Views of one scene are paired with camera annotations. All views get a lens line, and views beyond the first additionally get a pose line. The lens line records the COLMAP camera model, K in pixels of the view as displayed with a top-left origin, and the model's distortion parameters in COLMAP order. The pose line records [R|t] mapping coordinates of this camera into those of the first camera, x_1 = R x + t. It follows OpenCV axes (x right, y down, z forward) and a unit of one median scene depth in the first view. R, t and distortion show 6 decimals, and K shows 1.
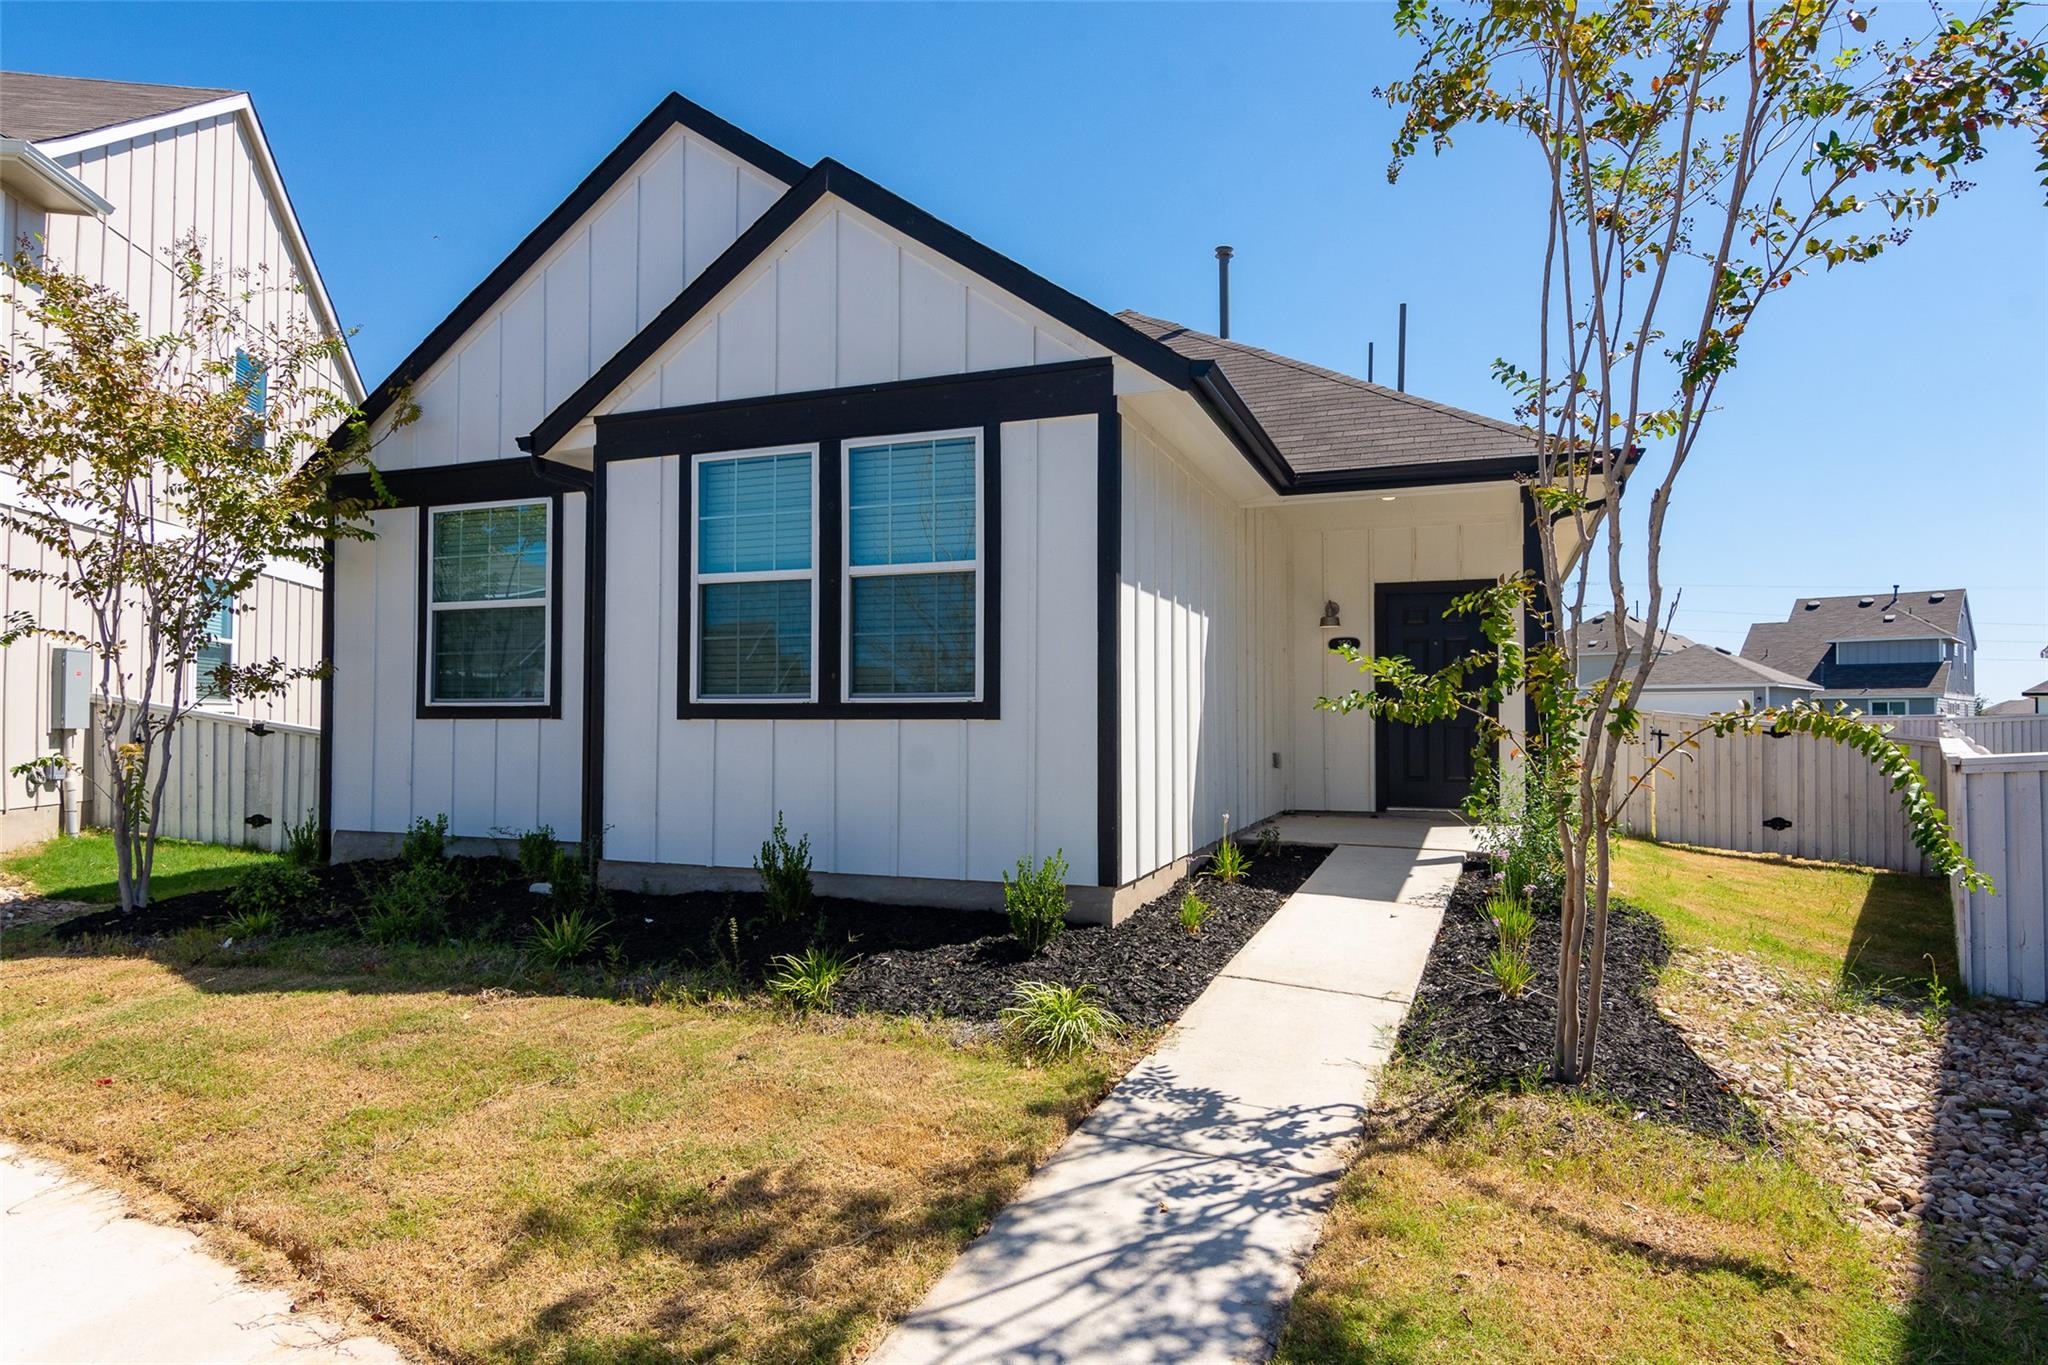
lens RADIAL K [[1139.4, 0, 1031.2], [0, 1139.4, 693.3], [0, 0, 1]] dist [-0.002922, 0.000108]
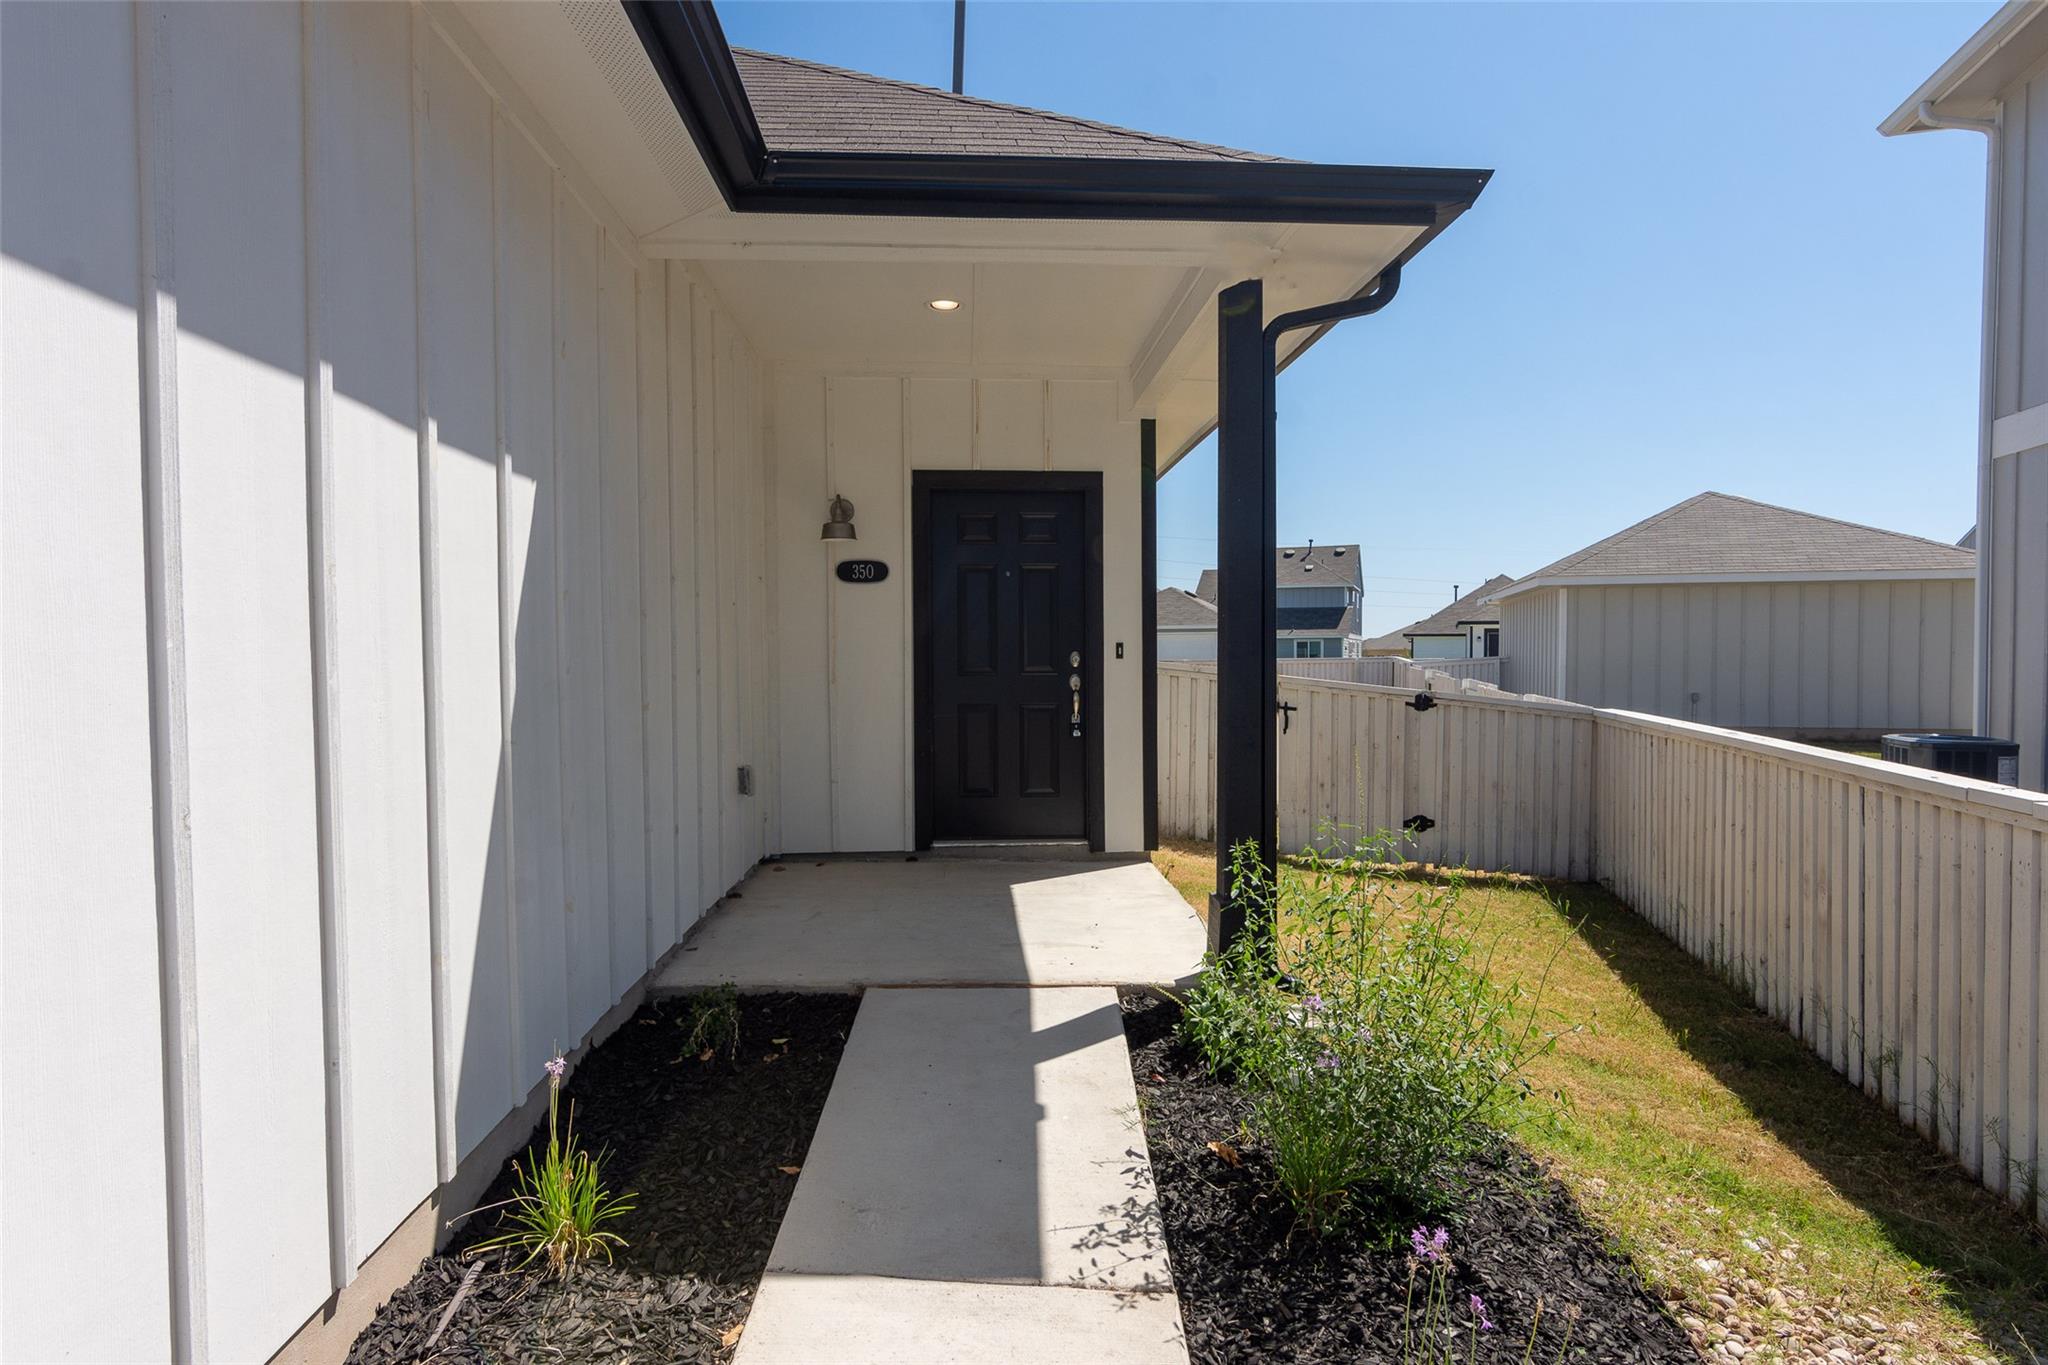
lens RADIAL K [[1139.4, 0, 1030.1], [0, 1139.4, 682.1], [0, 0, 1]] dist [-0.002922, 0.000108]
pose [[0.907403, -0.016238, 0.419948, 0.105609], [-0.002901, 0.998987, 0.044895, -0.012687], [-0.420251, -0.041956, 0.906437, 0.429397]]
